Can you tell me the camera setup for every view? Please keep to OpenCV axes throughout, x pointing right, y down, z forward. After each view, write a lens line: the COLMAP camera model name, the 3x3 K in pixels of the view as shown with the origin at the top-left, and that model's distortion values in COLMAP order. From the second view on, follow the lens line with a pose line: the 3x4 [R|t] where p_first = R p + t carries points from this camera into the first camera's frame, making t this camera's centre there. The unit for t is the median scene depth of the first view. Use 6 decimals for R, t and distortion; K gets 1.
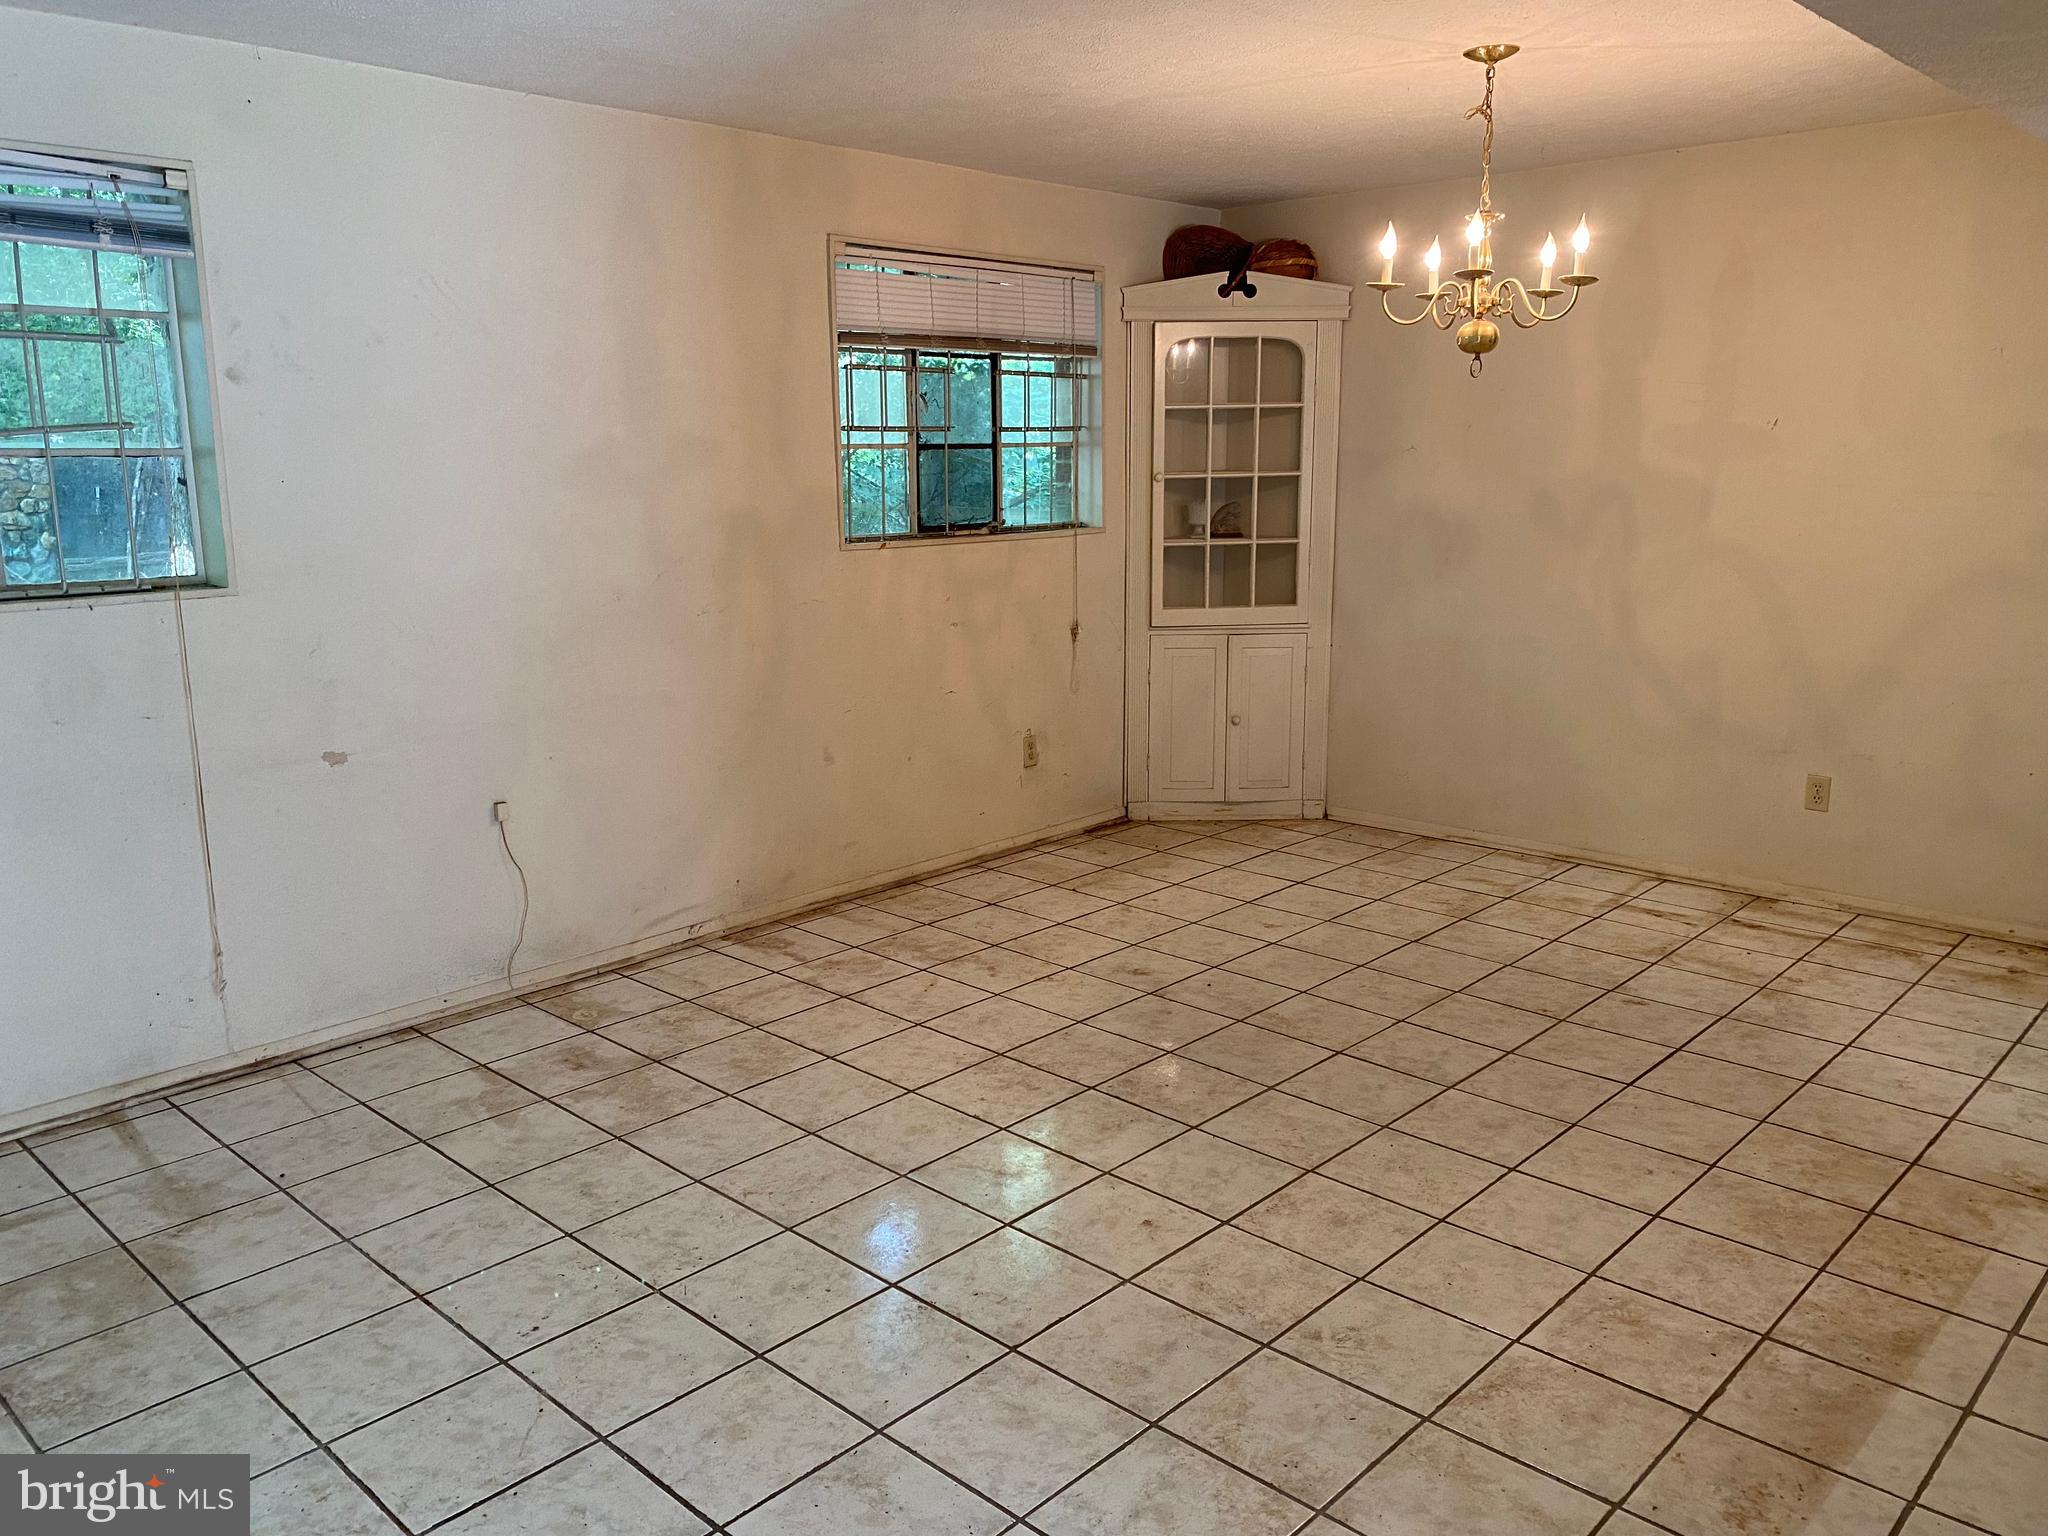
lens RADIAL K [[1568.3, 0, 1013.8], [0, 1568.3, 739.2], [0, 0, 1]] dist [0.086497, -0.096317]
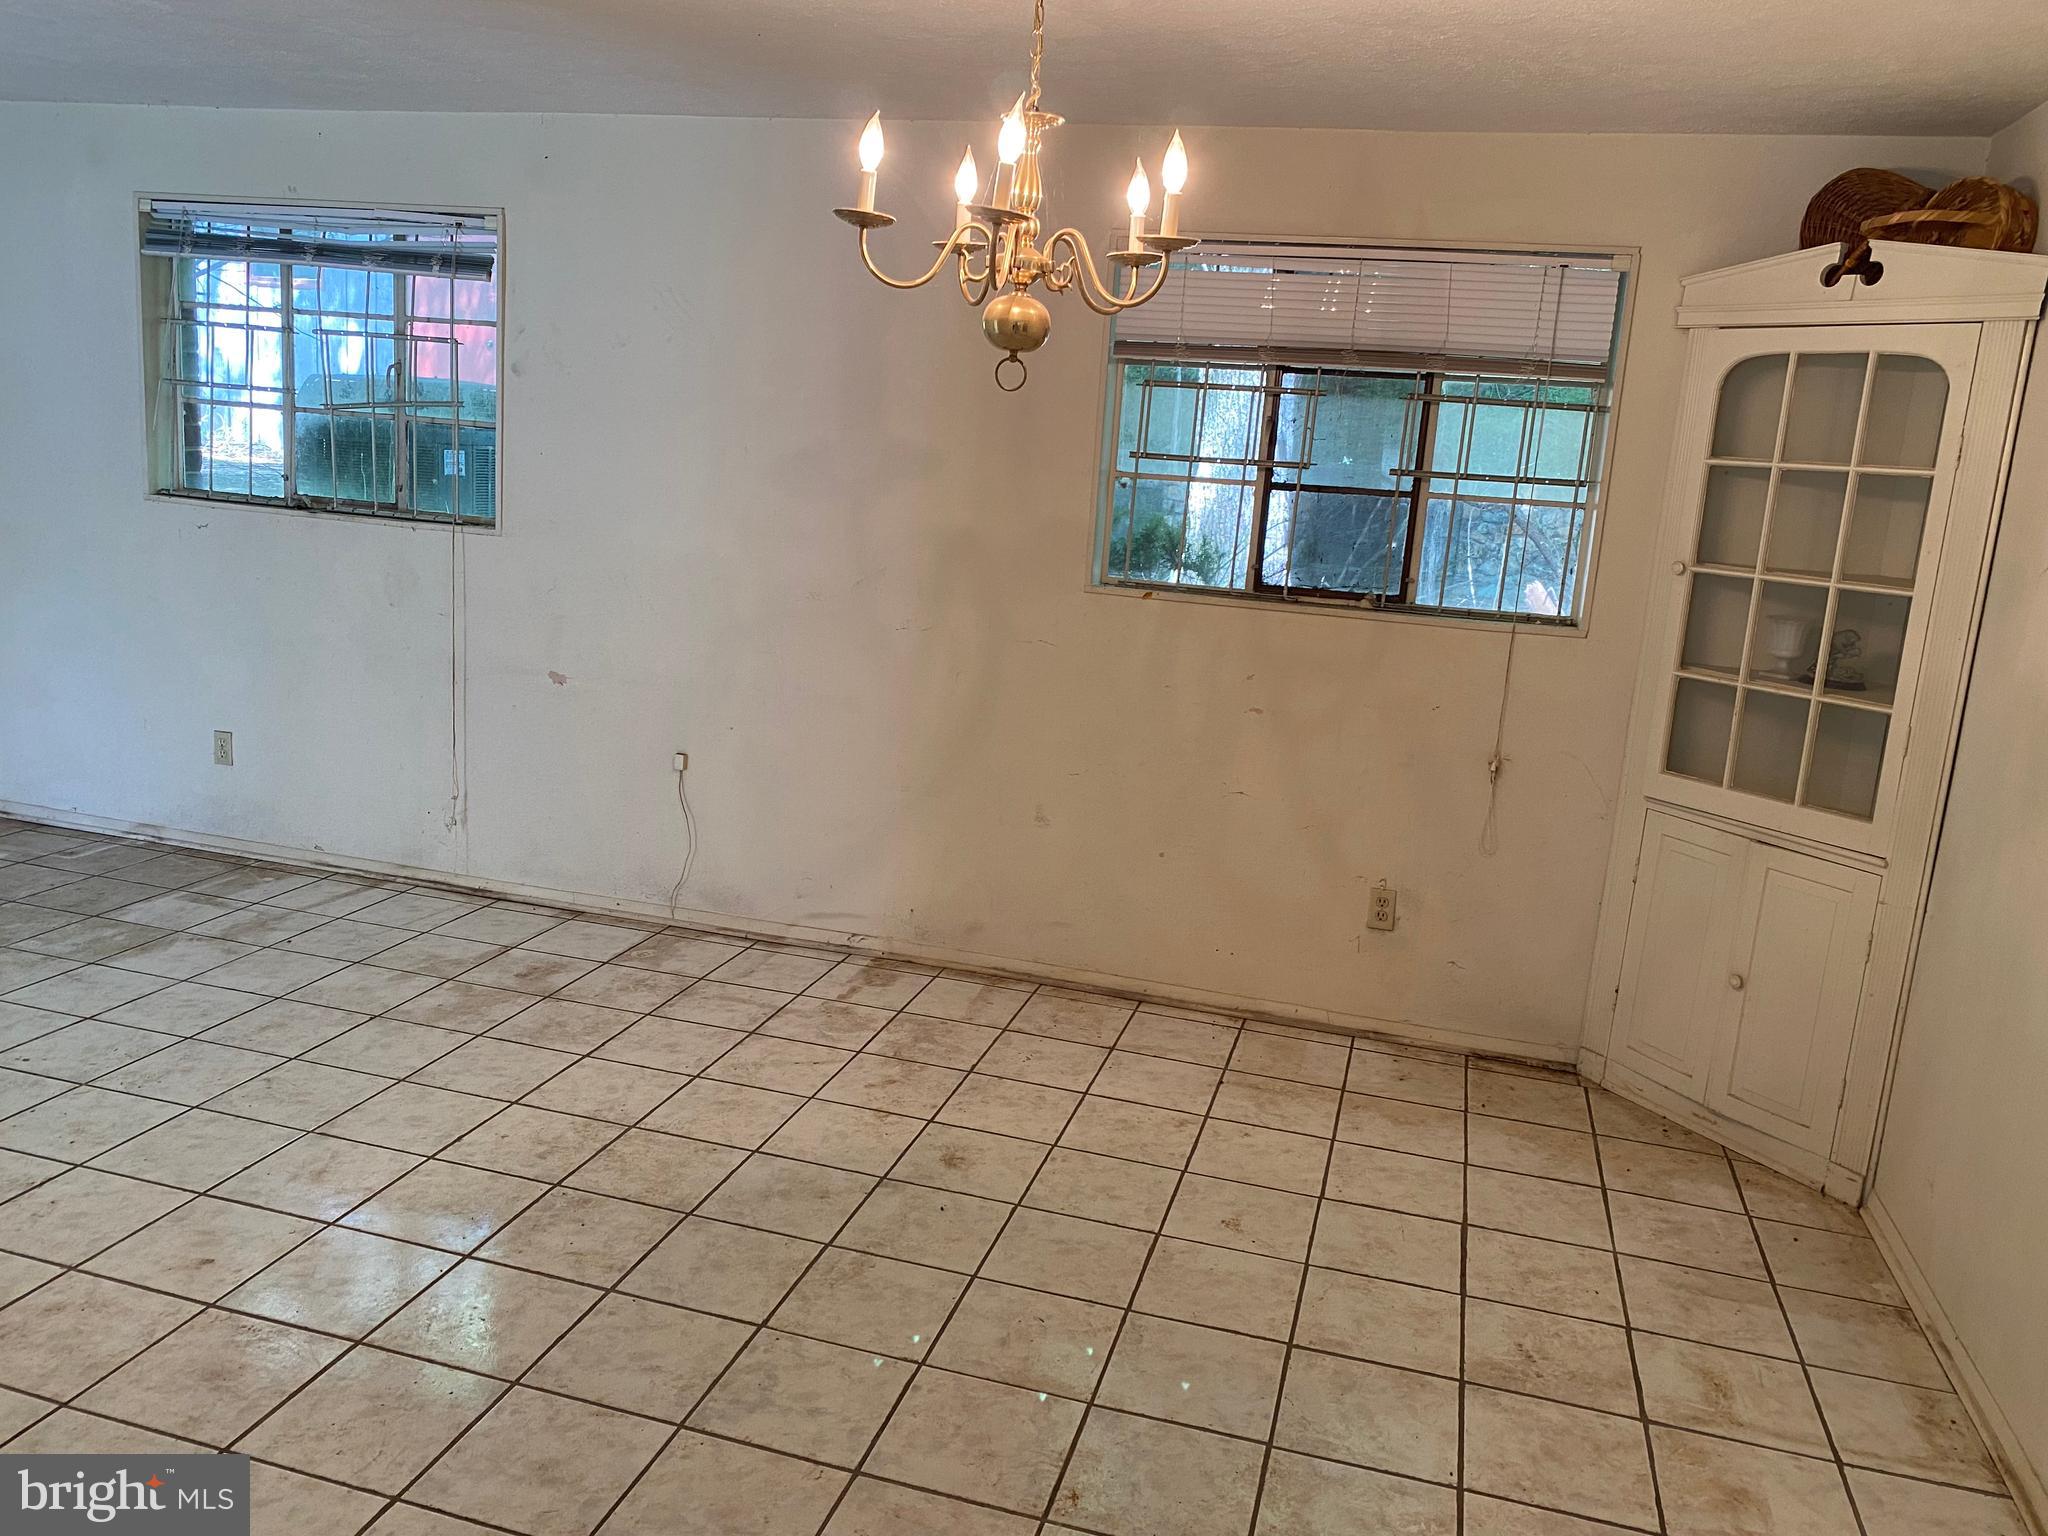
lens RADIAL K [[1572.0, 0, 1016.4], [0, 1572.0, 733.1], [0, 0, 1]] dist [0.063947, -0.088736]
pose [[0.457416, 0.205766, -0.865119, 0.675074], [-0.236873, 0.965905, 0.104495, -0.132332], [0.857124, 0.157126, 0.490561, 0.581330]]
